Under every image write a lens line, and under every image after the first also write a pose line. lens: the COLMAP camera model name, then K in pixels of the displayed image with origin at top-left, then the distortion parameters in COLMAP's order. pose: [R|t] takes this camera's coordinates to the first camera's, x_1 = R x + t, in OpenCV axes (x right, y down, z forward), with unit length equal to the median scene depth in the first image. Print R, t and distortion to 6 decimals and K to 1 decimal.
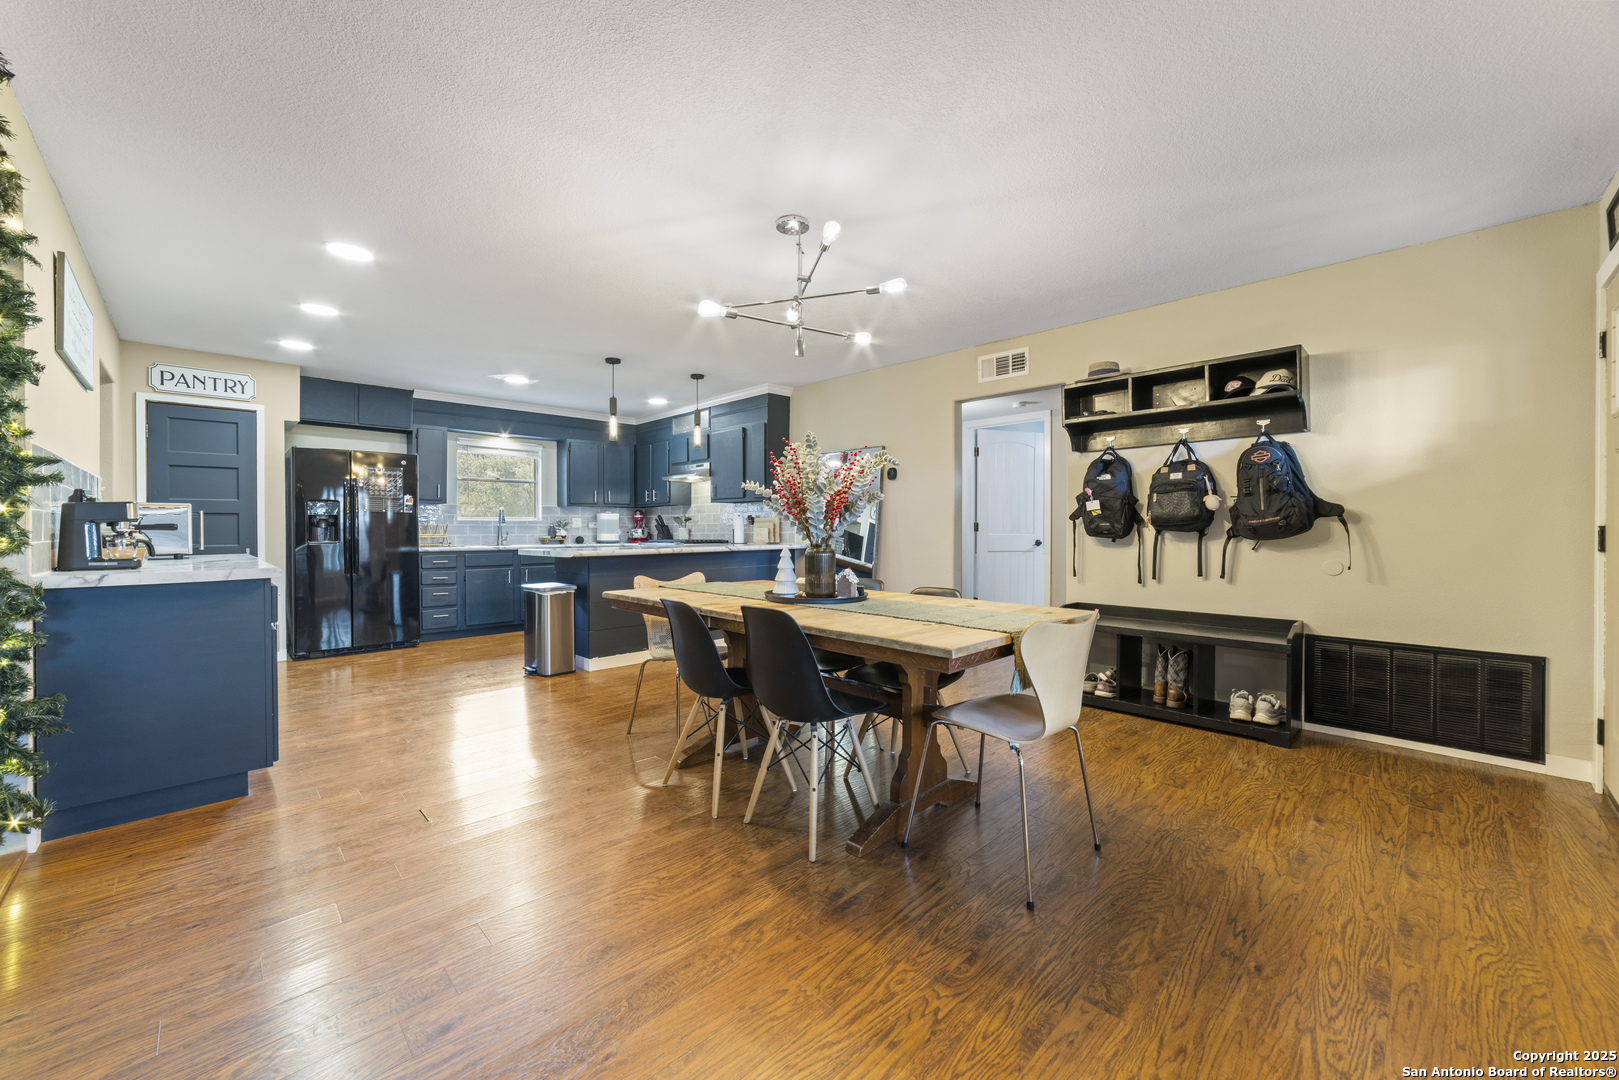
lens RADIAL K [[626.2, 0, 802.9], [0, 626.2, 527.1], [0, 0, 1]] dist [-0.022897, 0.009583]
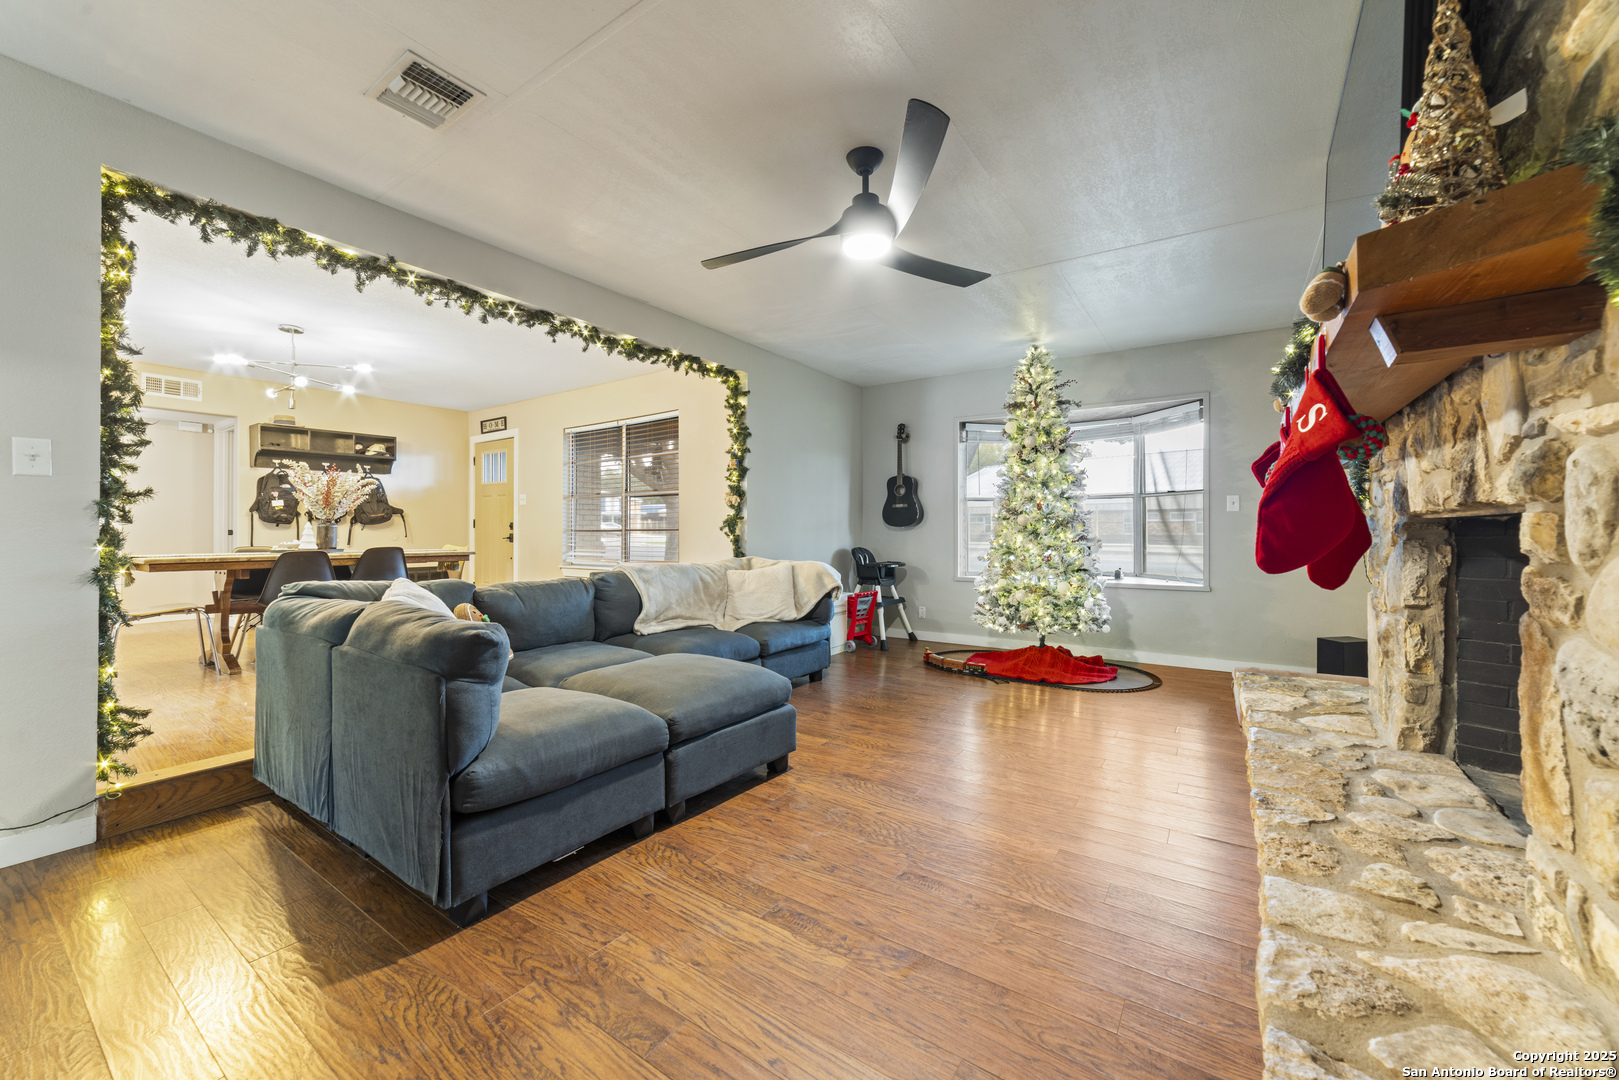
lens RADIAL K [[626.2, 0, 802.9], [0, 626.2, 527.1], [0, 0, 1]] dist [-0.022897, 0.009583]
pose [[-0.191859, 0.008150, 0.981389, -0.924398], [0.002440, 0.999966, -0.007828, 0.029066], [-0.981419, 0.000893, -0.191873, -0.004765]]
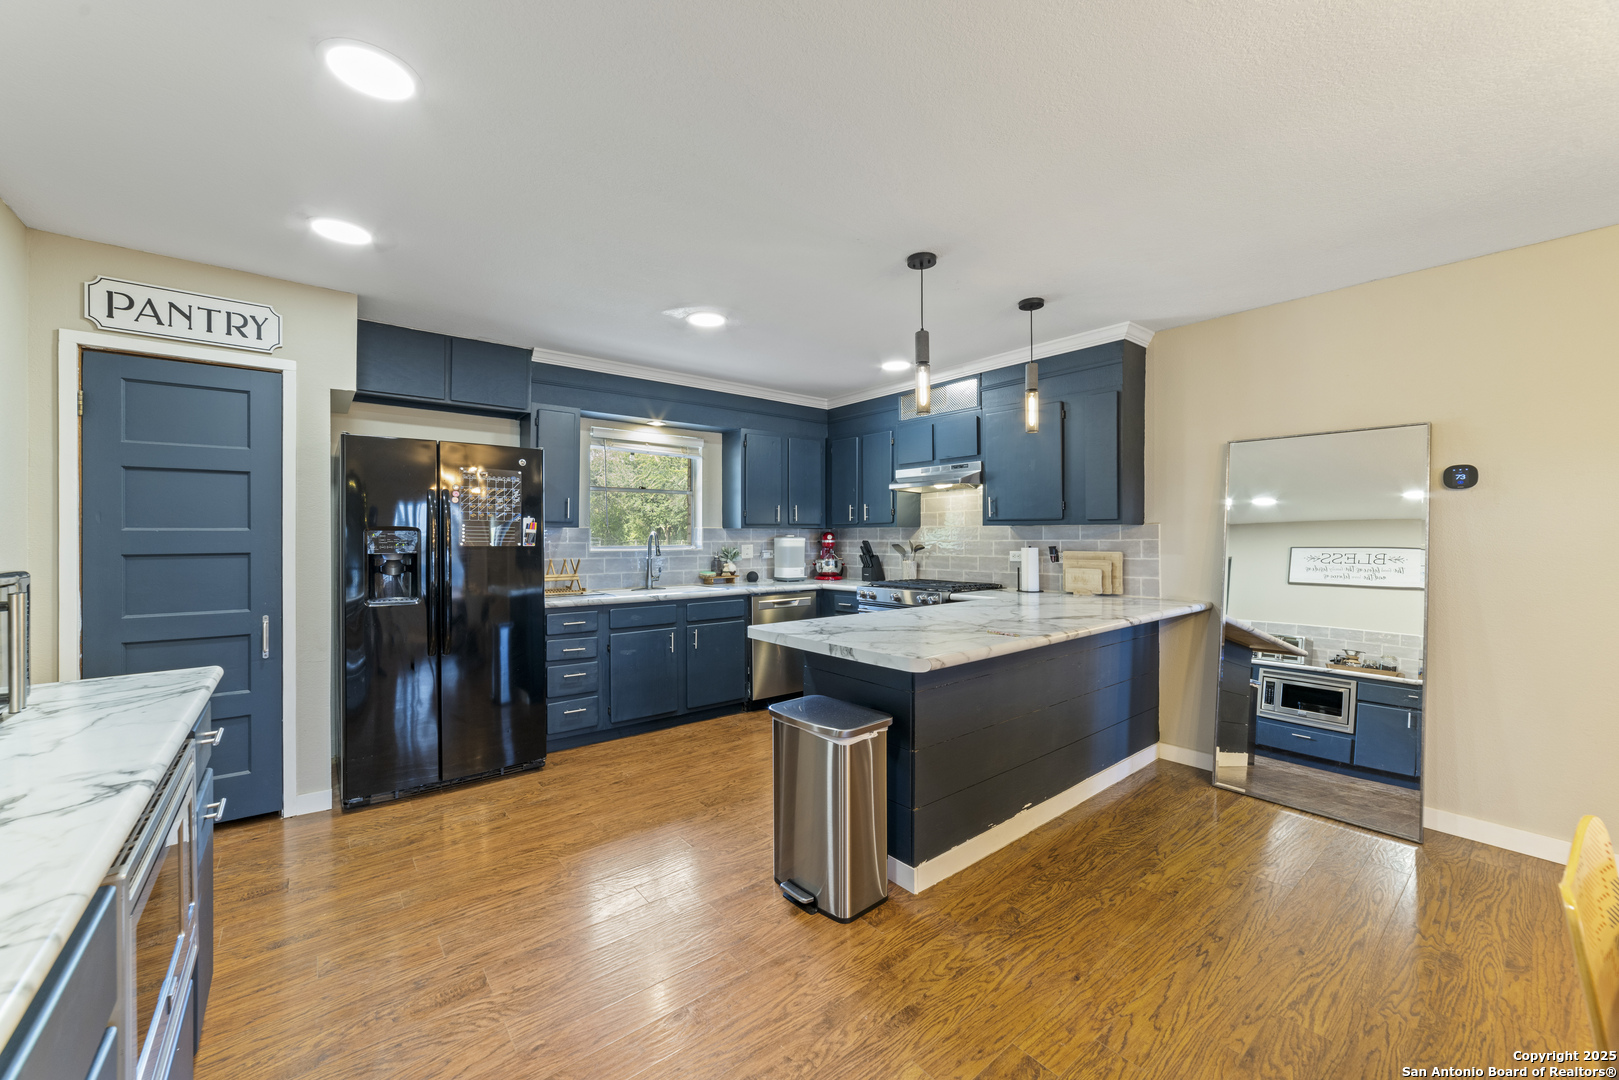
lens RADIAL K [[624.2, 0, 800.7], [0, 624.2, 533.9], [0, 0, 1]] dist [-0.019326, 0.007424]
pose [[0.995160, 0.002570, -0.098238, -0.313447], [-0.002627, 0.999996, -0.000448, -0.034983], [0.098237, 0.000704, 0.995163, 0.426278]]
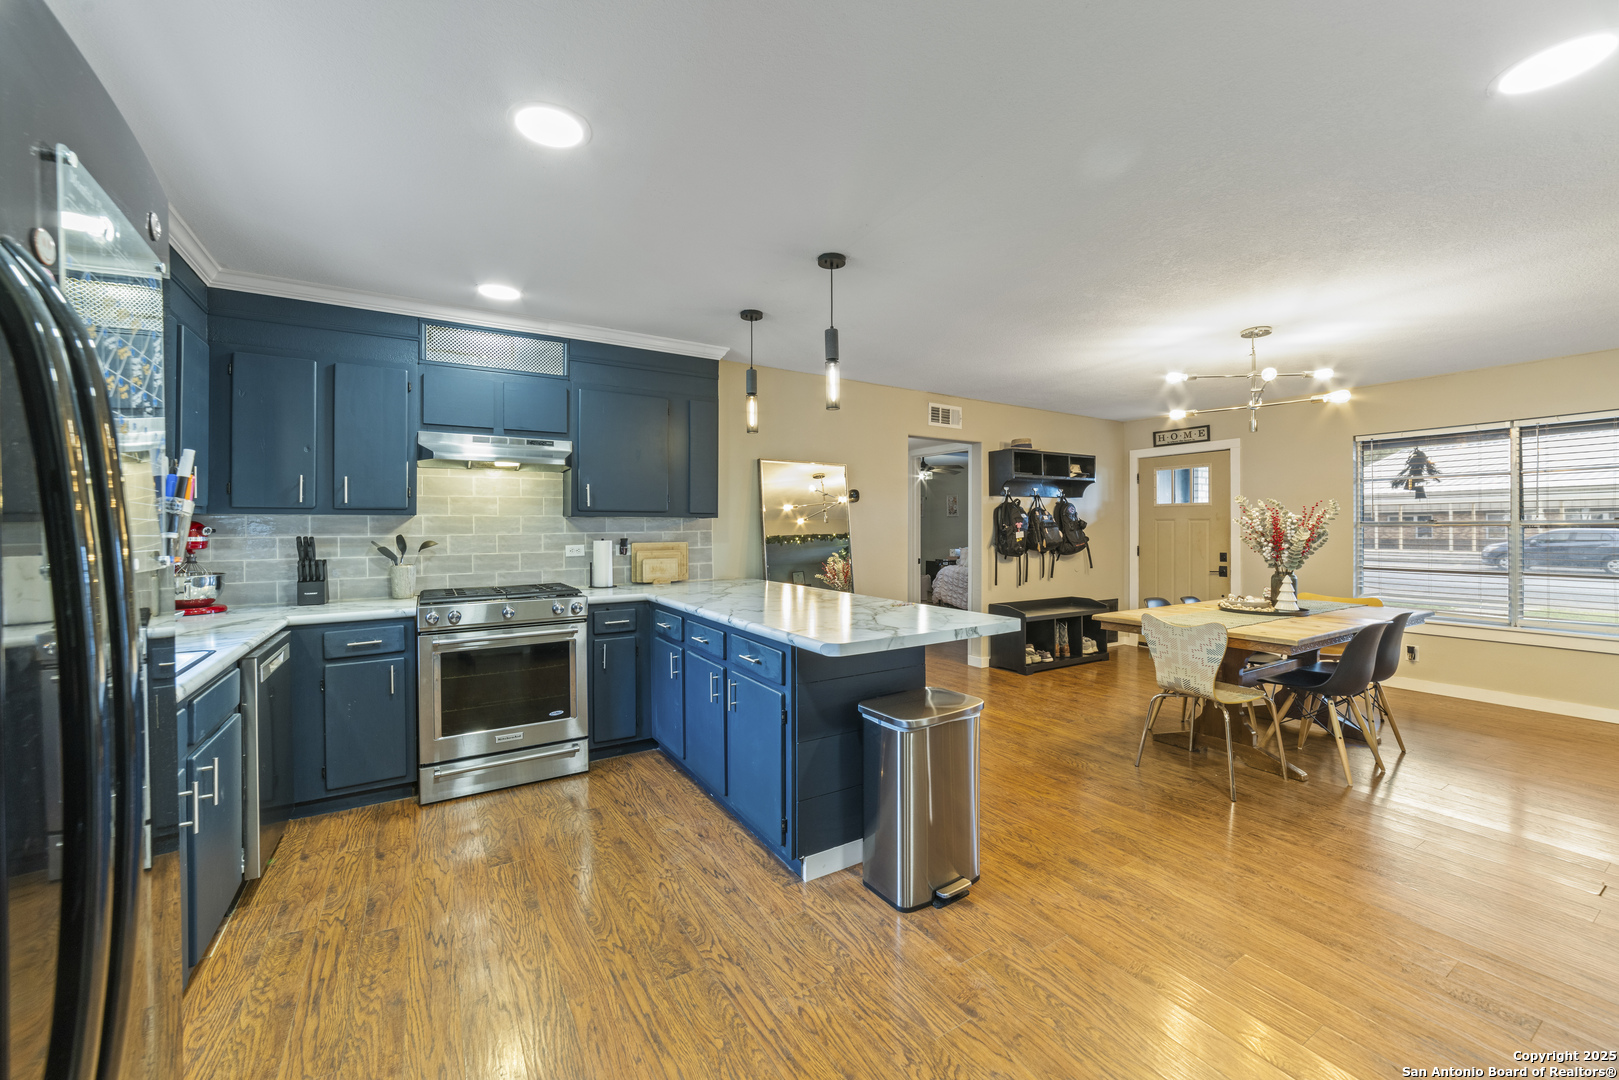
lens RADIAL K [[626.2, 0, 802.9], [0, 626.2, 527.1], [0, 0, 1]] dist [-0.022897, 0.009583]
pose [[0.224430, 0.004767, 0.974479, -0.735913], [-0.000151, 0.999988, -0.004857, -0.031421], [-0.974490, 0.000943, 0.224428, 0.806170]]
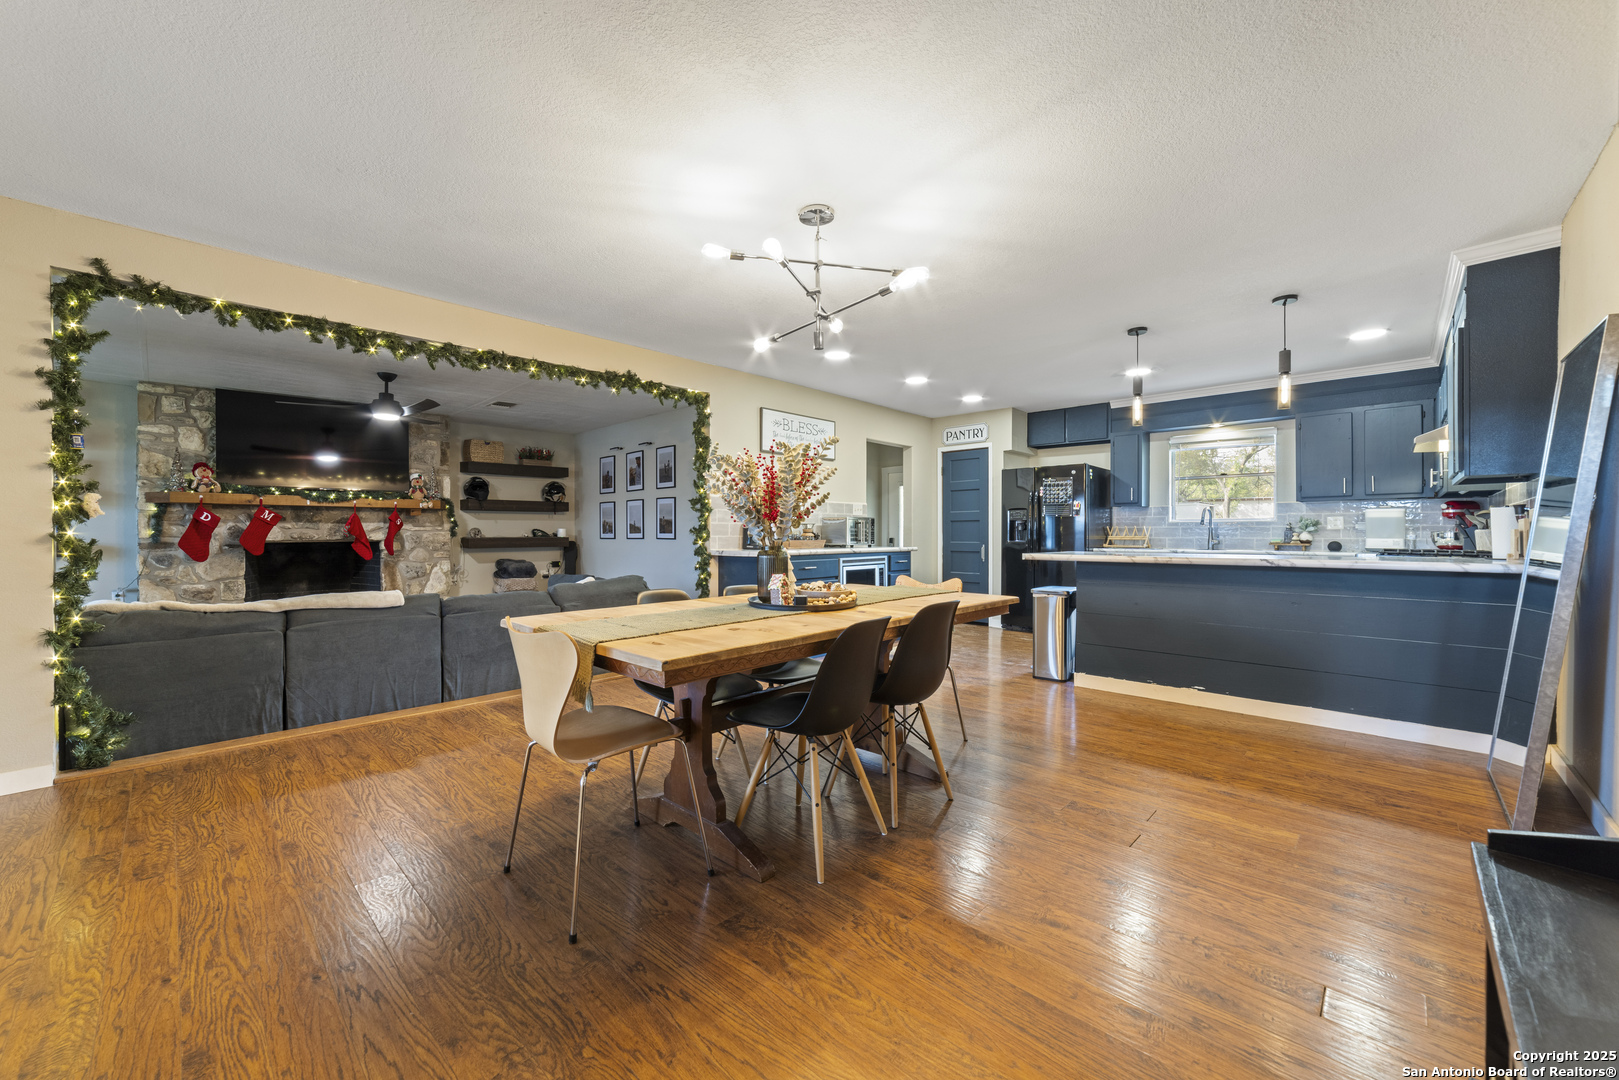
lens RADIAL K [[624.2, 0, 800.7], [0, 624.2, 533.9], [0, 0, 1]] dist [-0.019326, 0.007424]
pose [[0.028877, 0.006331, -0.999563, 0.462516], [0.002117, 0.999977, 0.006395, 0.000106], [0.999581, -0.002301, 0.028862, 0.464533]]
